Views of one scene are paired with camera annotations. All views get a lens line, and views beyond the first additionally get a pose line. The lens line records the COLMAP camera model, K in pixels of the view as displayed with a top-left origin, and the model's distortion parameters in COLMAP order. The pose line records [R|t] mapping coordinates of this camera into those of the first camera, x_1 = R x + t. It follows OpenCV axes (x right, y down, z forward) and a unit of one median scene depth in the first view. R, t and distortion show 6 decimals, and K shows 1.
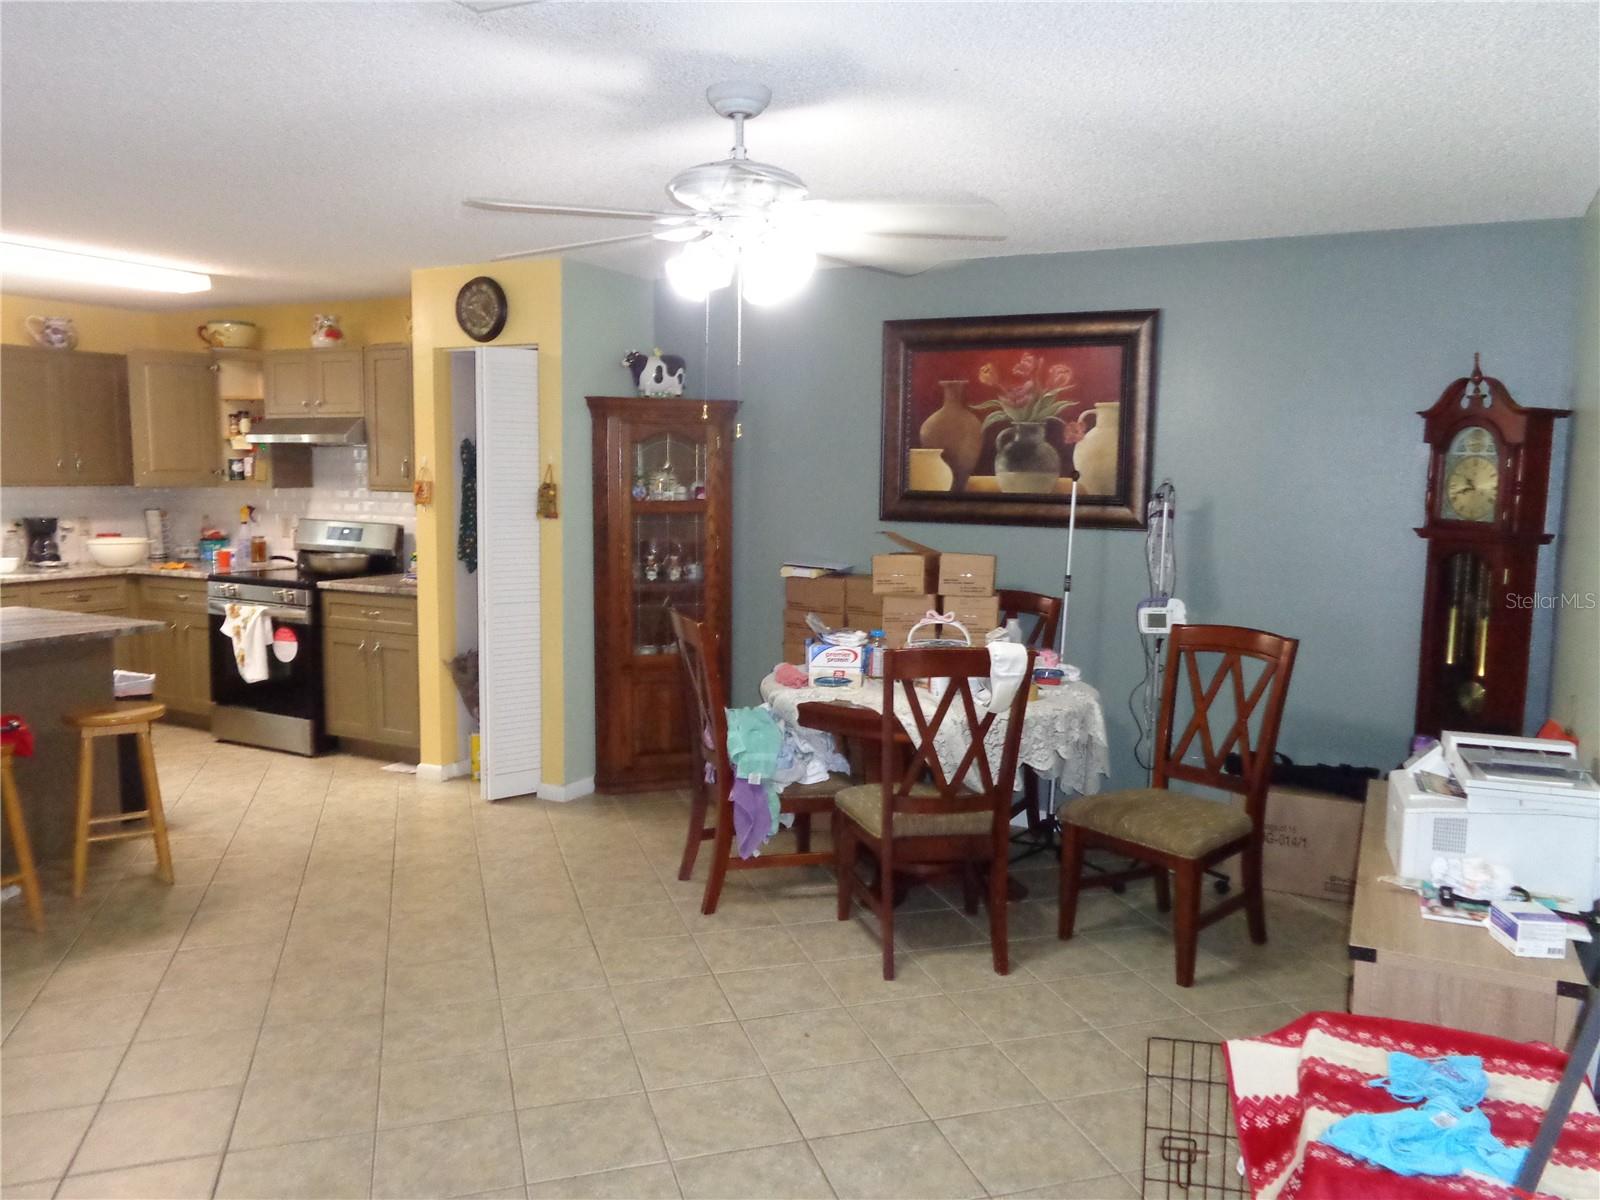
lens RADIAL K [[1207.6, 0, 805.2], [0, 1207.6, 588.6], [0, 0, 1]] dist [-0.001635, 0.015213]
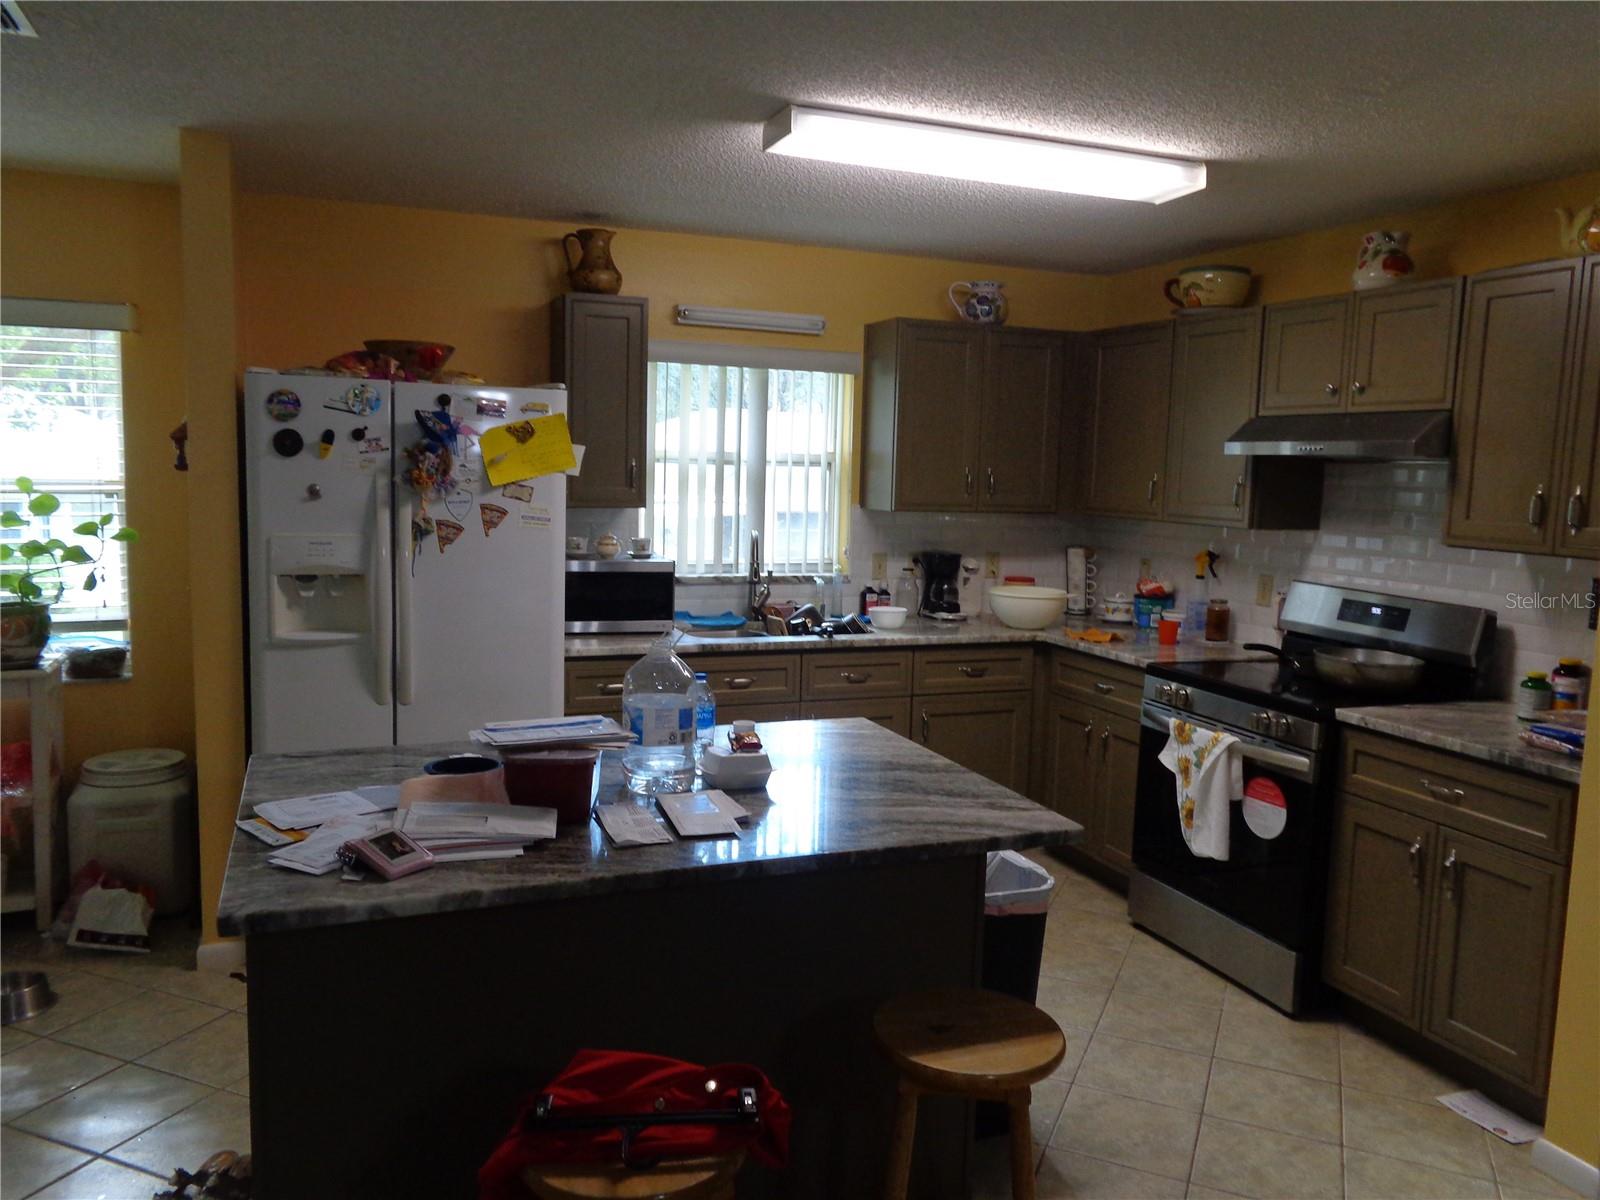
lens RADIAL K [[1207.6, 0, 804.1], [0, 1207.6, 597.3], [0, 0, 1]] dist [-0.001635, 0.015213]
pose [[0.755690, 0.086148, -0.649239, -0.214874], [-0.091263, 0.995491, 0.025866, -0.044106], [0.648540, 0.039705, 0.760145, 0.388478]]
